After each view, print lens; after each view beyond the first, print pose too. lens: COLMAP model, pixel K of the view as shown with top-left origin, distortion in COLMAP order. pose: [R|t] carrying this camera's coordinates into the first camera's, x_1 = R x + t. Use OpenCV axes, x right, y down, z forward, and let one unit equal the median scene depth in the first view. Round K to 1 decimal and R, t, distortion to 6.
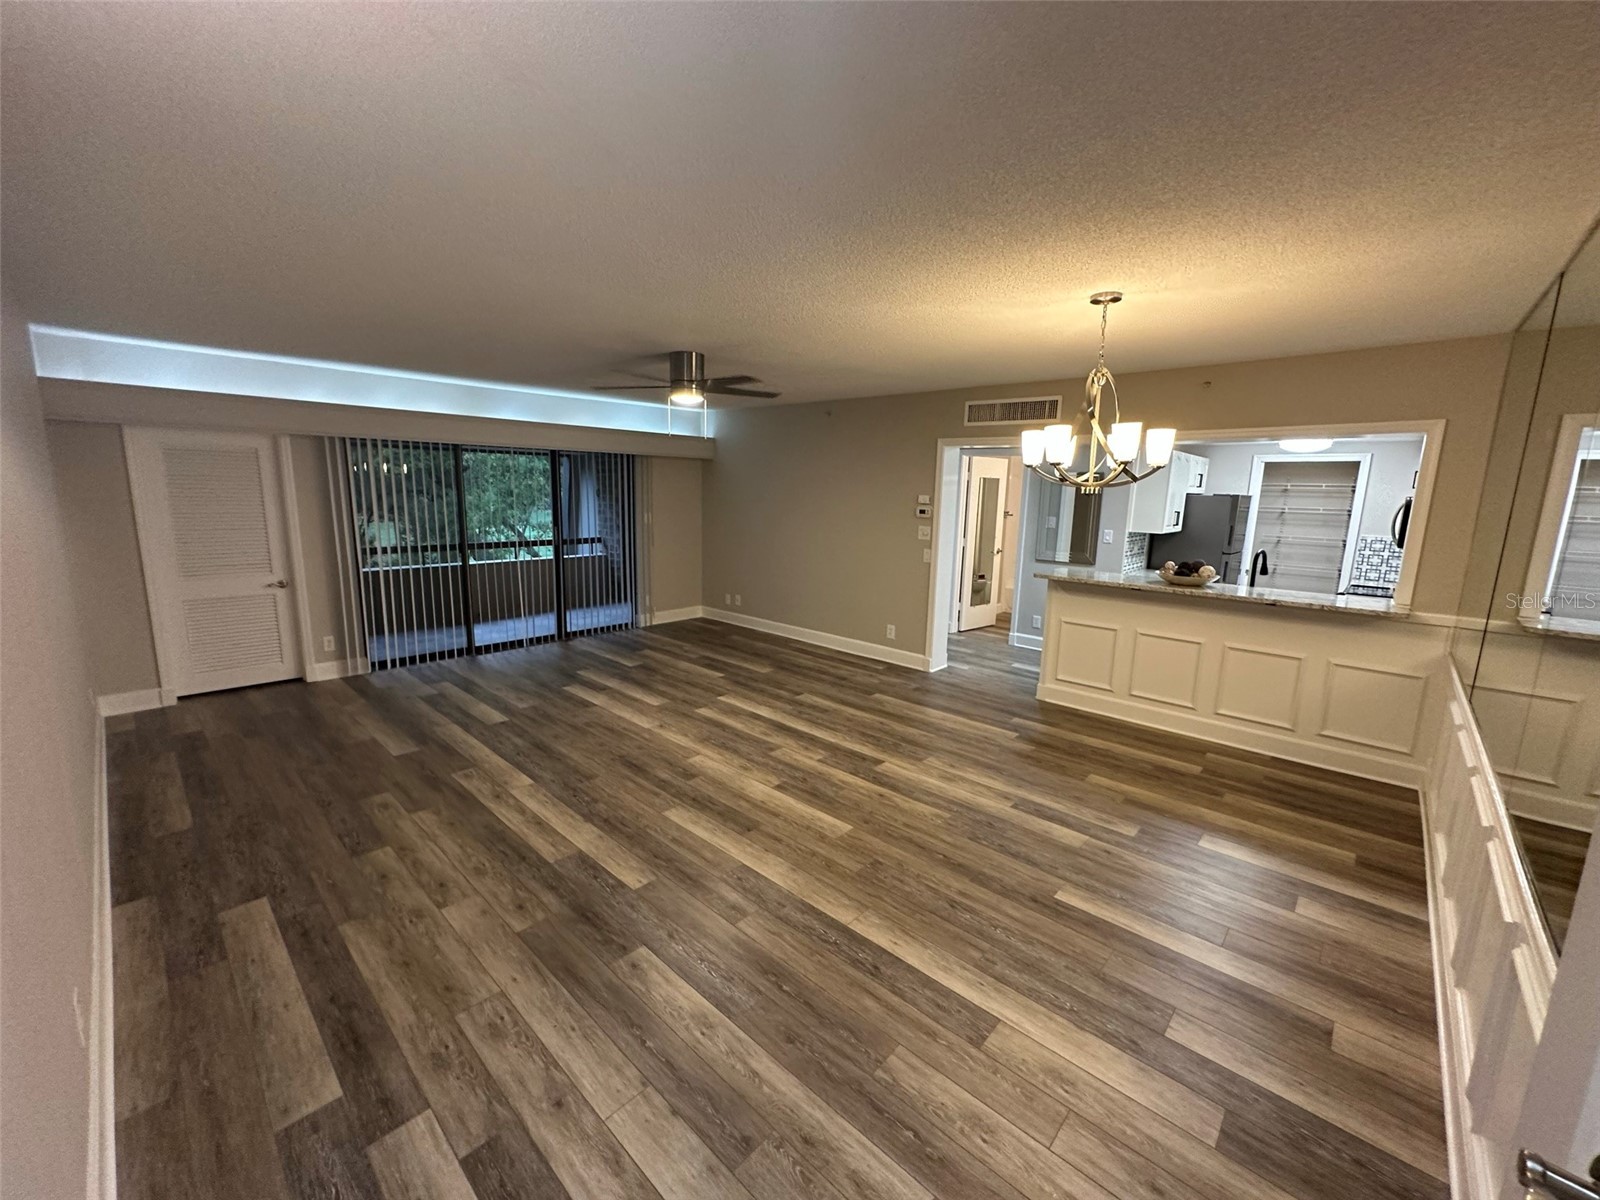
lens RADIAL K [[637.5, 0, 793.2], [0, 637.5, 597.2], [0, 0, 1]] dist [-0.002054, 0.000322]
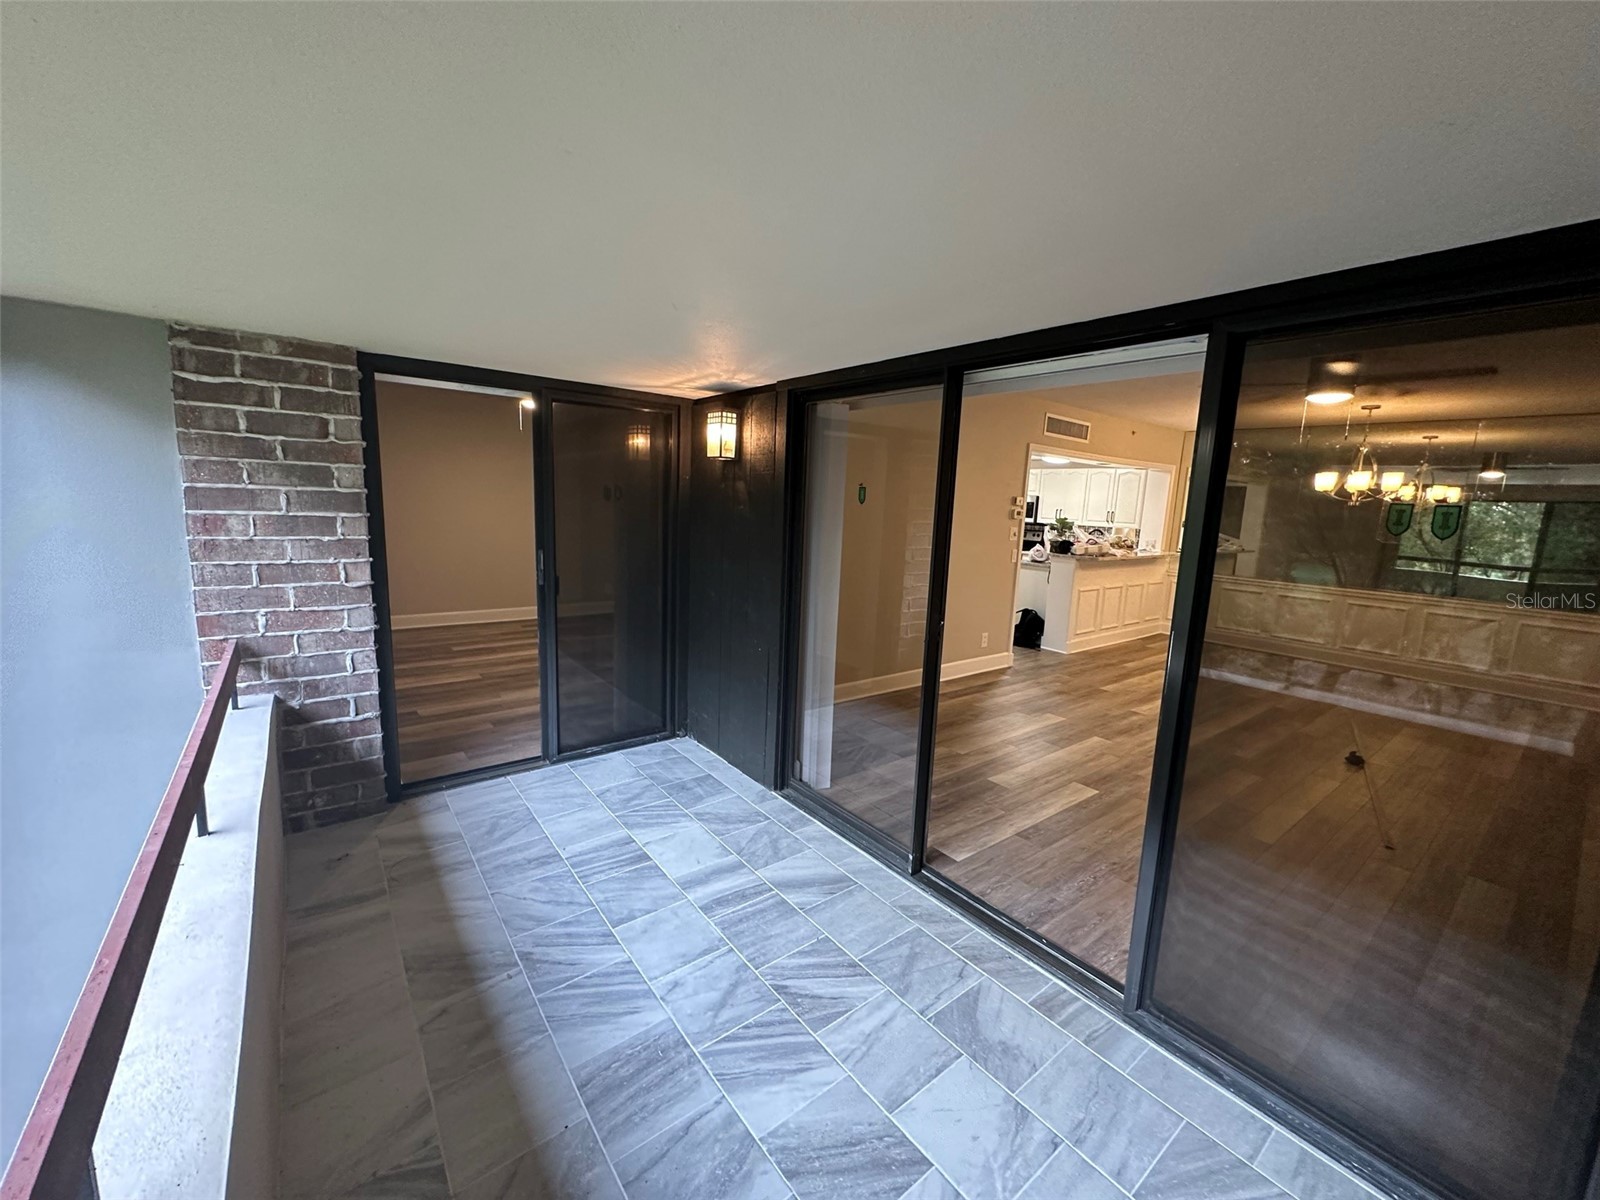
lens RADIAL K [[637.5, 0, 806.9], [0, 637.5, 598.8], [0, 0, 1]] dist [-0.002054, 0.000322]
pose [[0.149553, -0.169928, 0.974042, -1.276583], [0.130361, 0.979910, 0.150937, -0.293207], [-0.980122, 0.104404, 0.168700, 1.737066]]
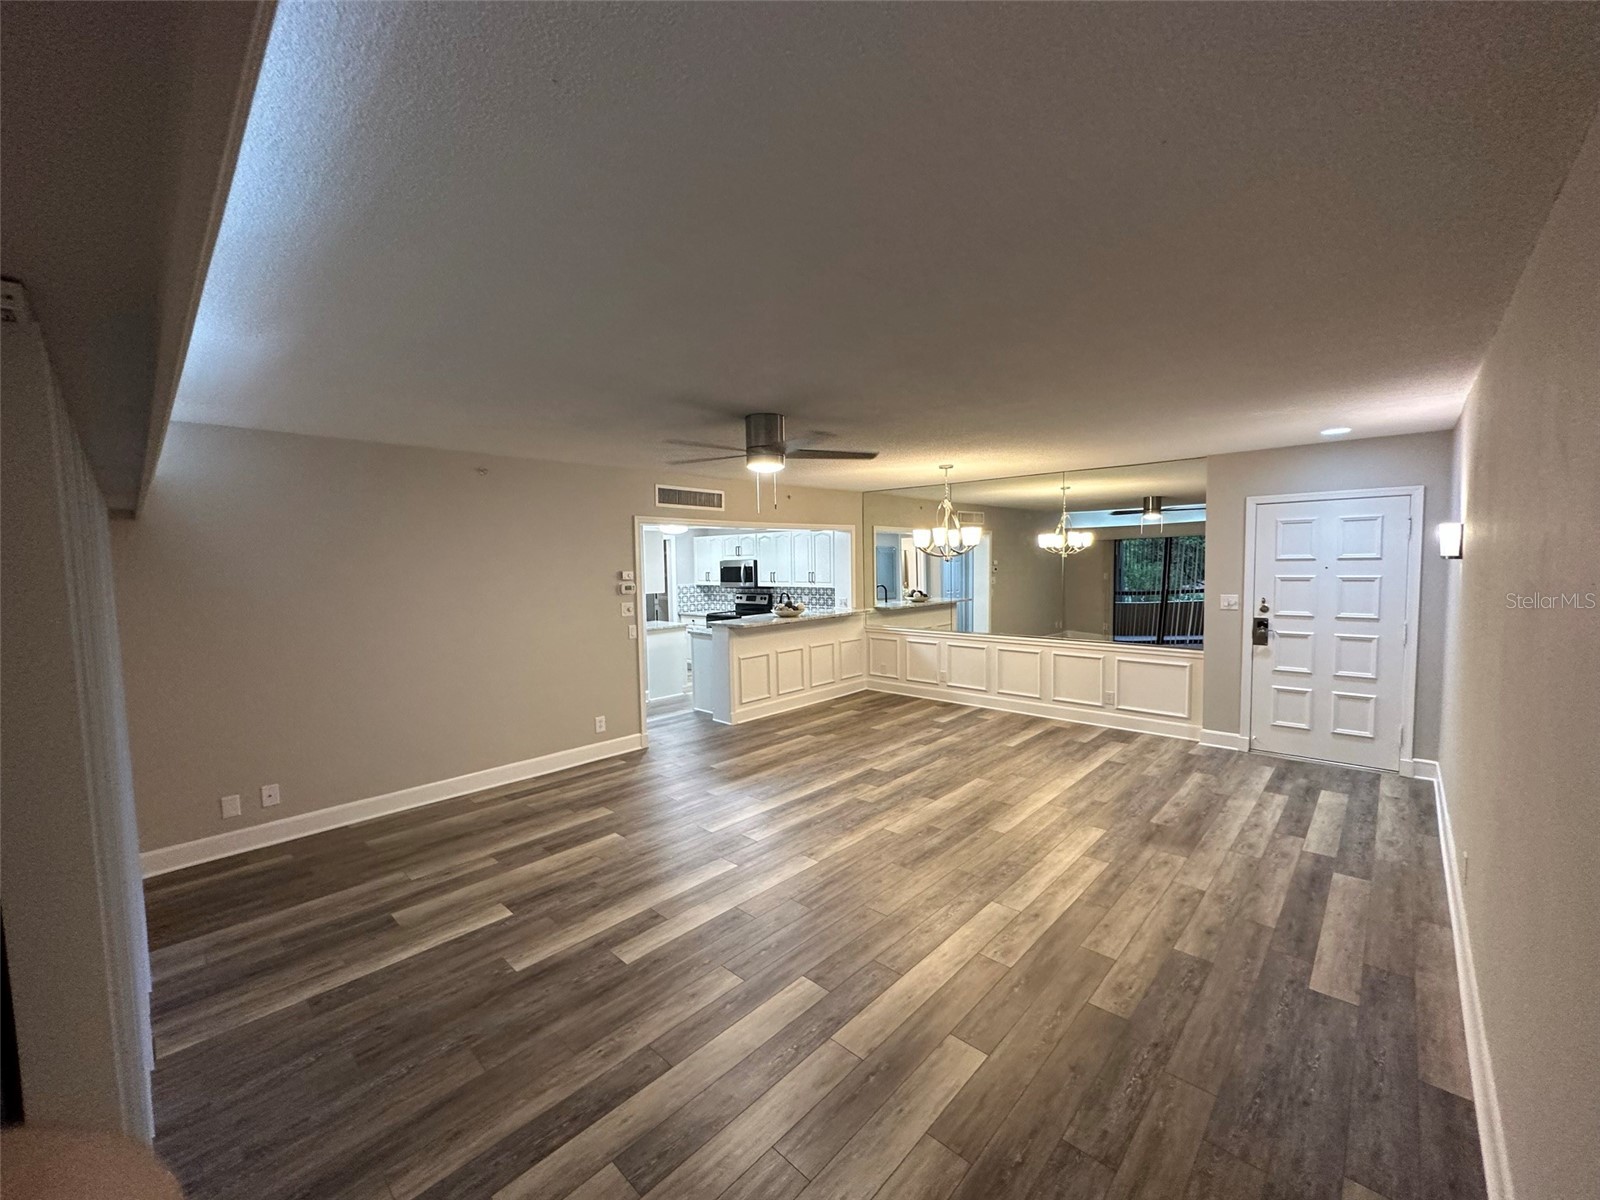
lens RADIAL K [[637.5, 0, 801.0], [0, 637.5, 603.5], [0, 0, 1]] dist [-0.002054, 0.000322]
pose [[0.001969, -0.091716, 0.995783, -1.144868], [0.188689, 0.977932, 0.089698, -0.220158], [-0.982035, 0.187717, 0.019232, 1.073018]]
